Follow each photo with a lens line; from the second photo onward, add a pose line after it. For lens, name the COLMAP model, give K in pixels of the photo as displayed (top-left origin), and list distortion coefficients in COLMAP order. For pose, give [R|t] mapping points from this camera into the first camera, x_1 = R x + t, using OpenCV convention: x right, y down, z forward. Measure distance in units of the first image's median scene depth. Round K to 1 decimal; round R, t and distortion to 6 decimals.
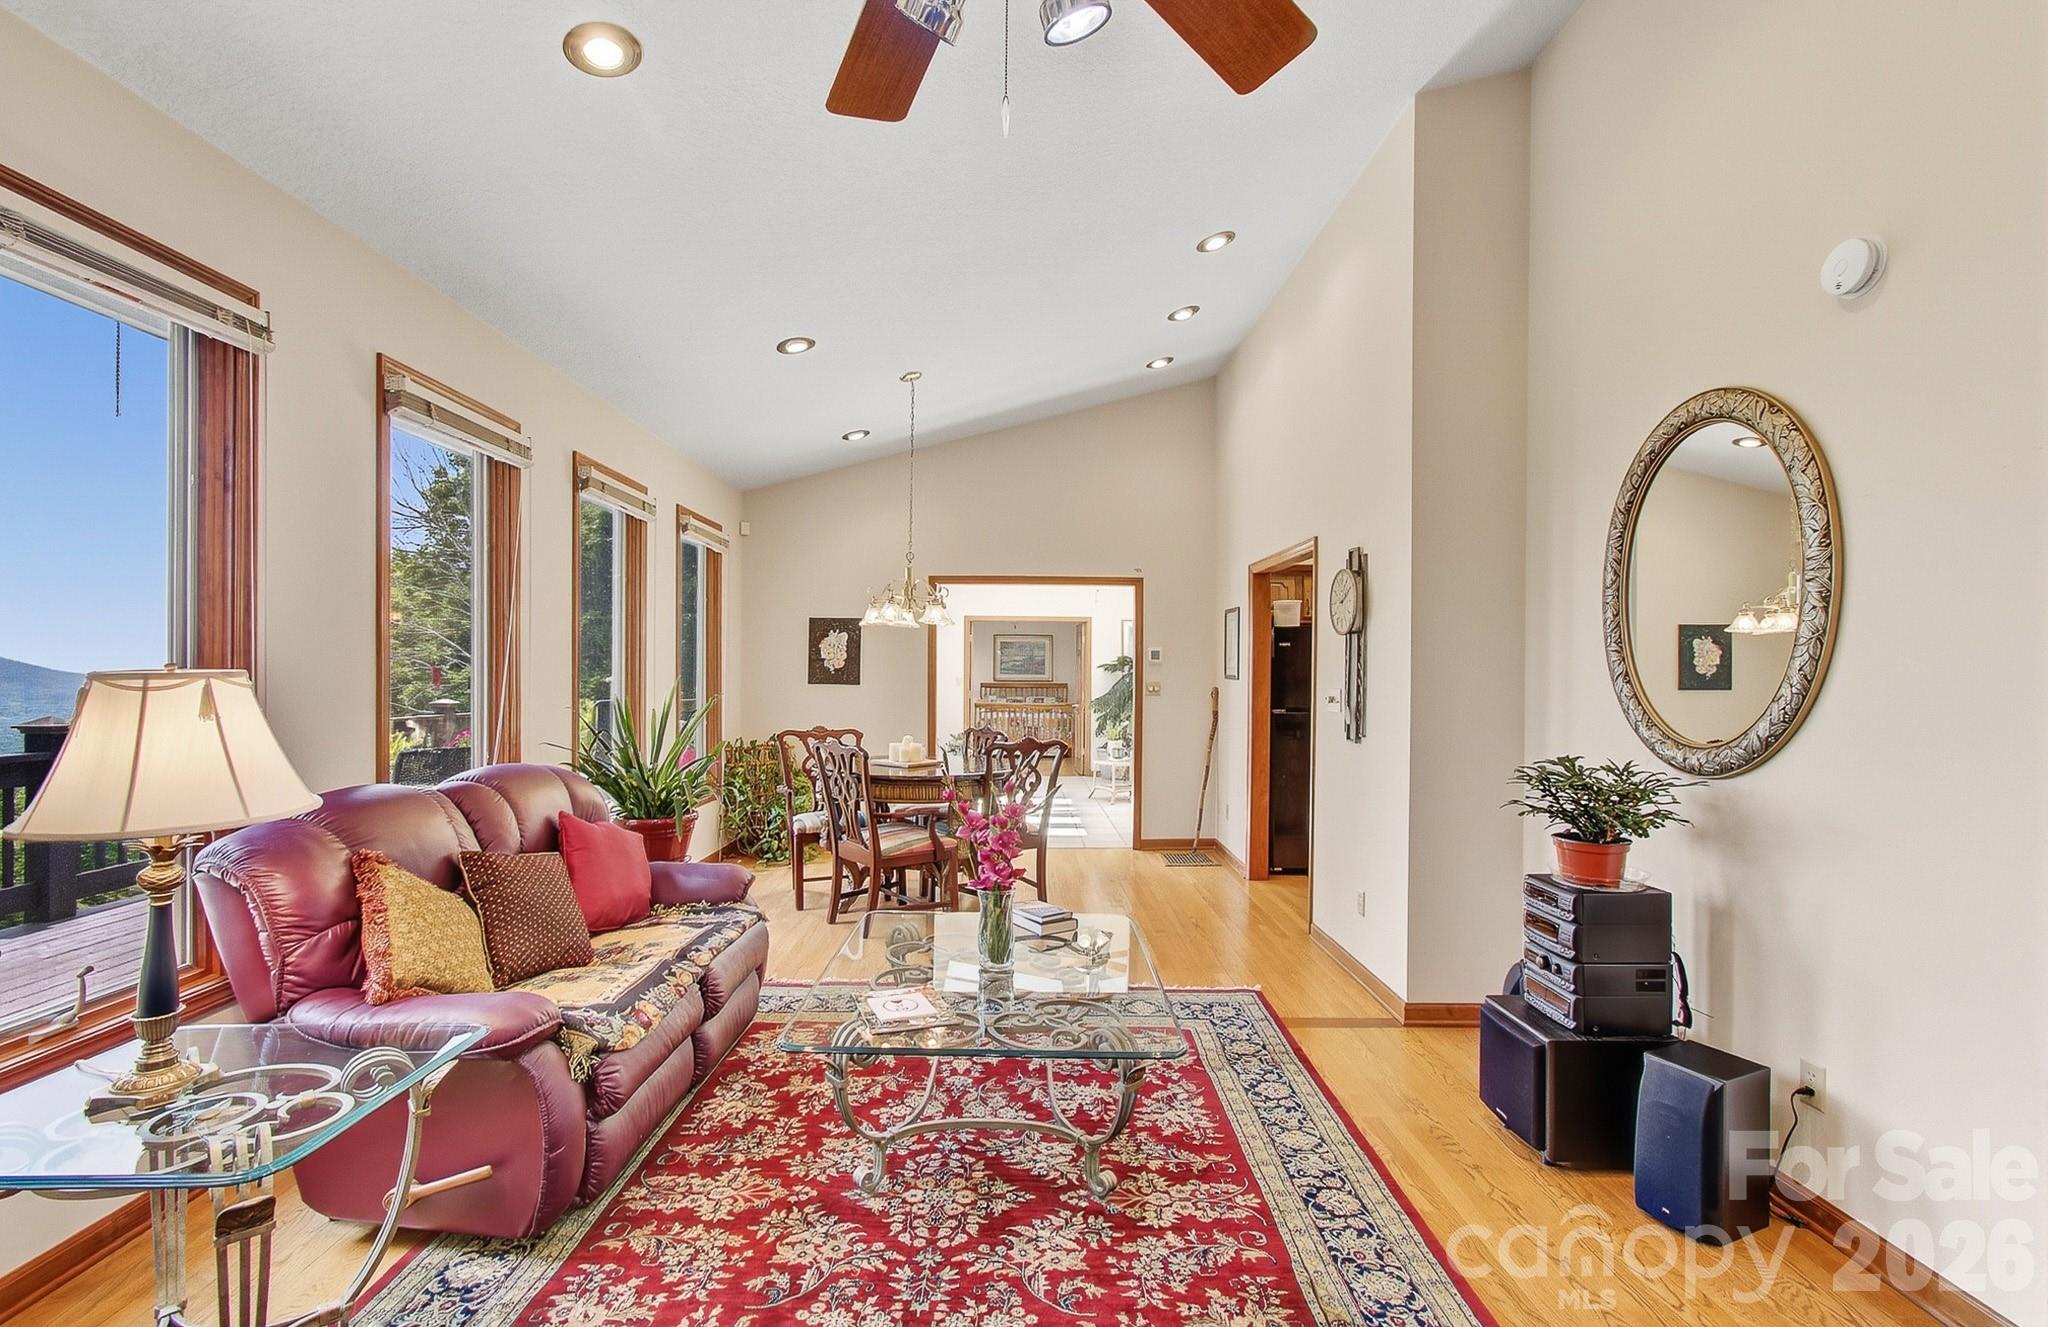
lens RADIAL K [[1009.2, 0, 1013.2], [0, 1009.2, 671.6], [0, 0, 1]] dist [-0.001116, -0.000046]
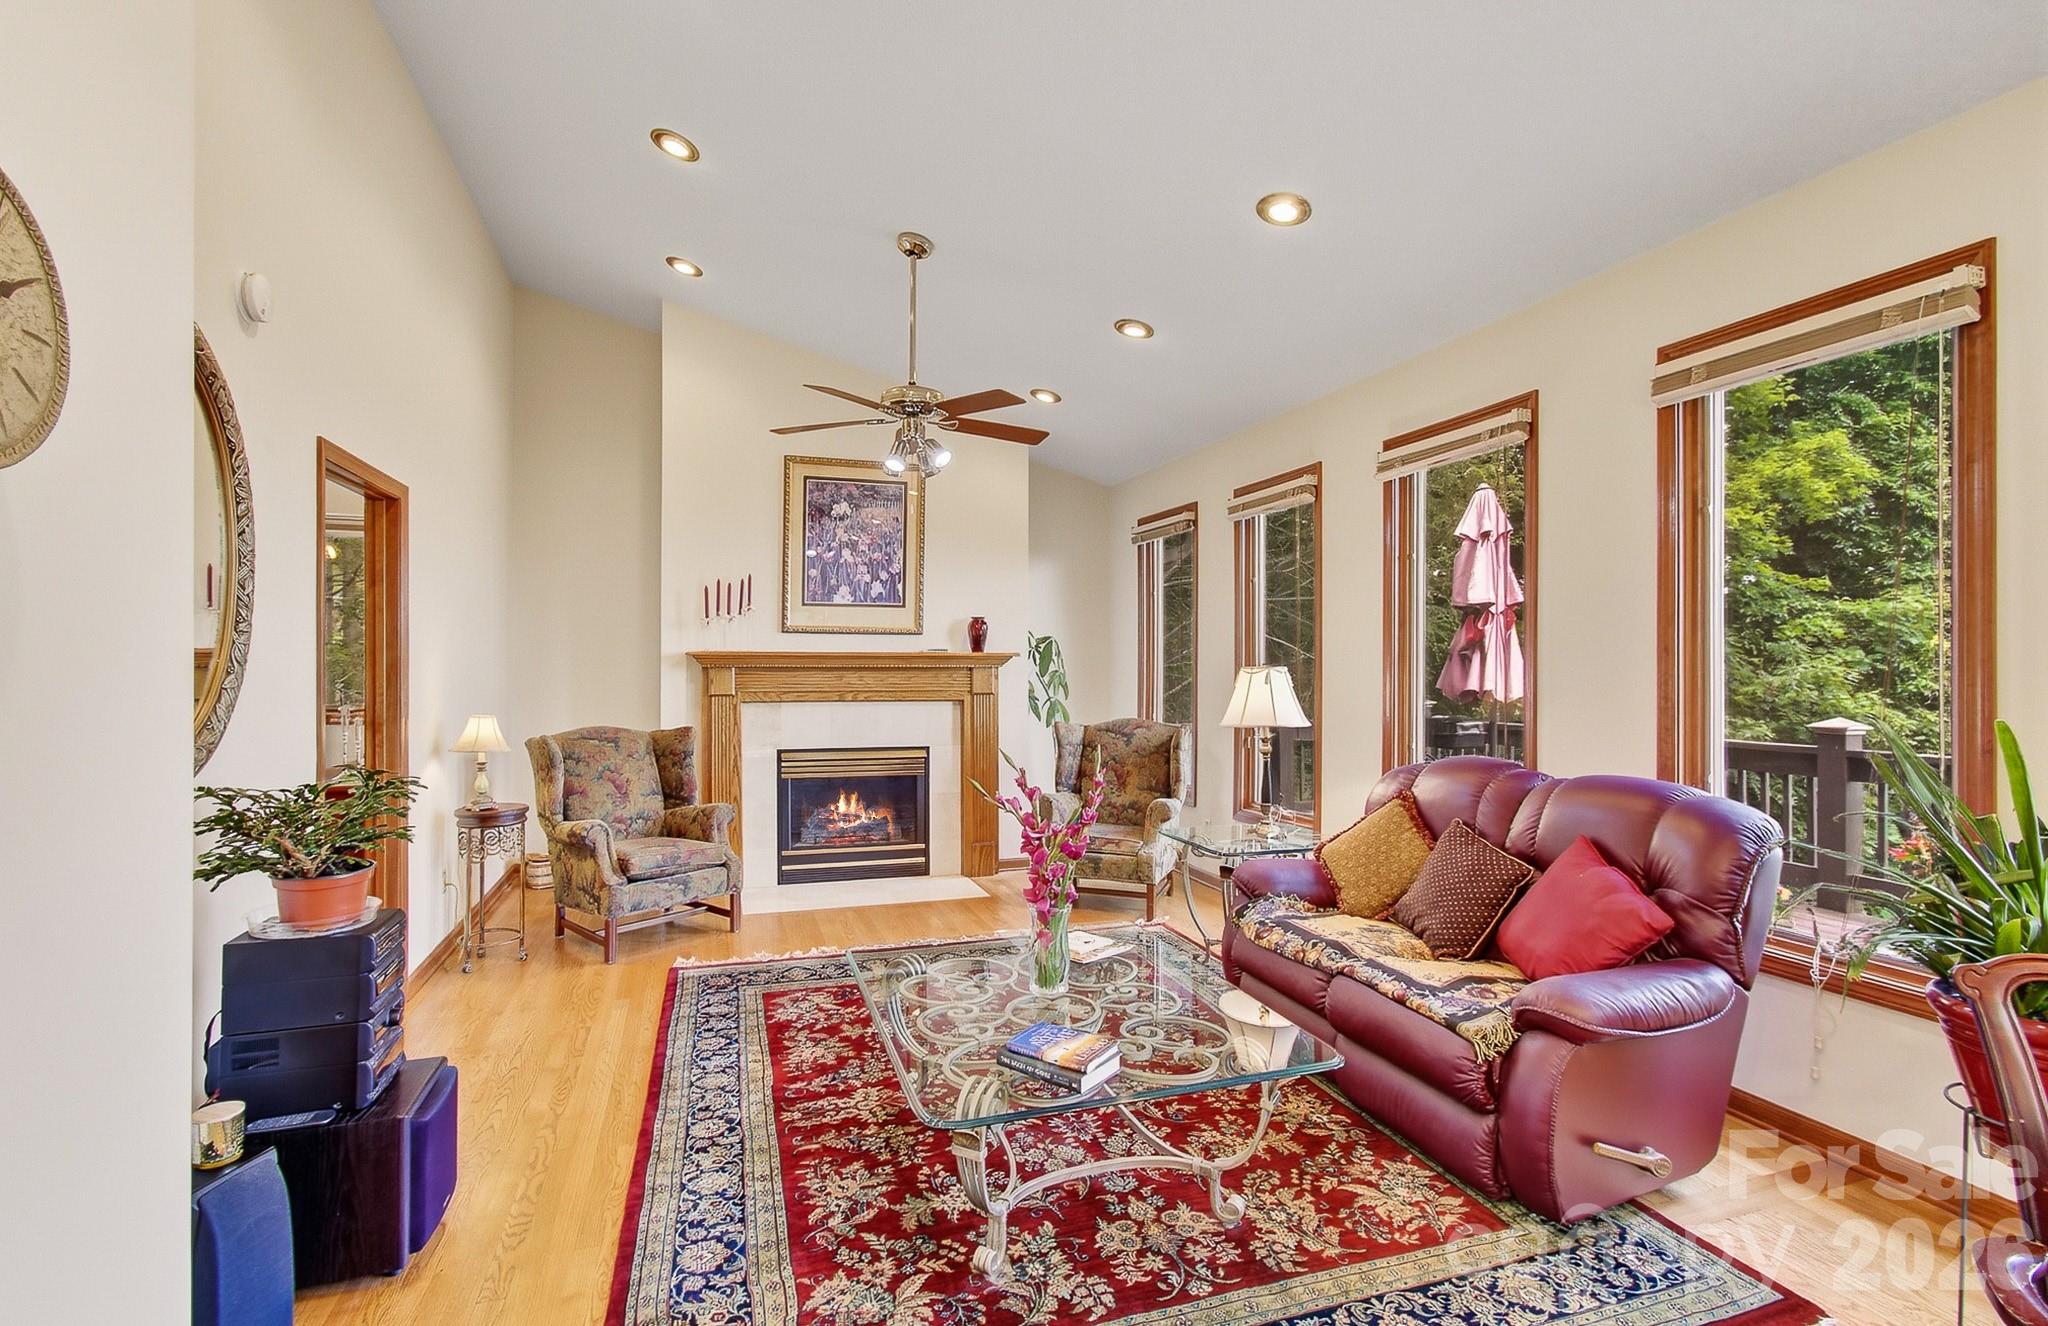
lens RADIAL K [[954.7, 0, 1026.6], [0, 954.7, 673.3], [0, 0, 1]] dist [-0.000132, 0.000061]
pose [[-0.952627, -0.004745, -0.304106, 0.277421], [-0.007545, 0.999939, 0.008031, -0.000057], [0.304049, 0.009945, -0.952604, 1.903072]]
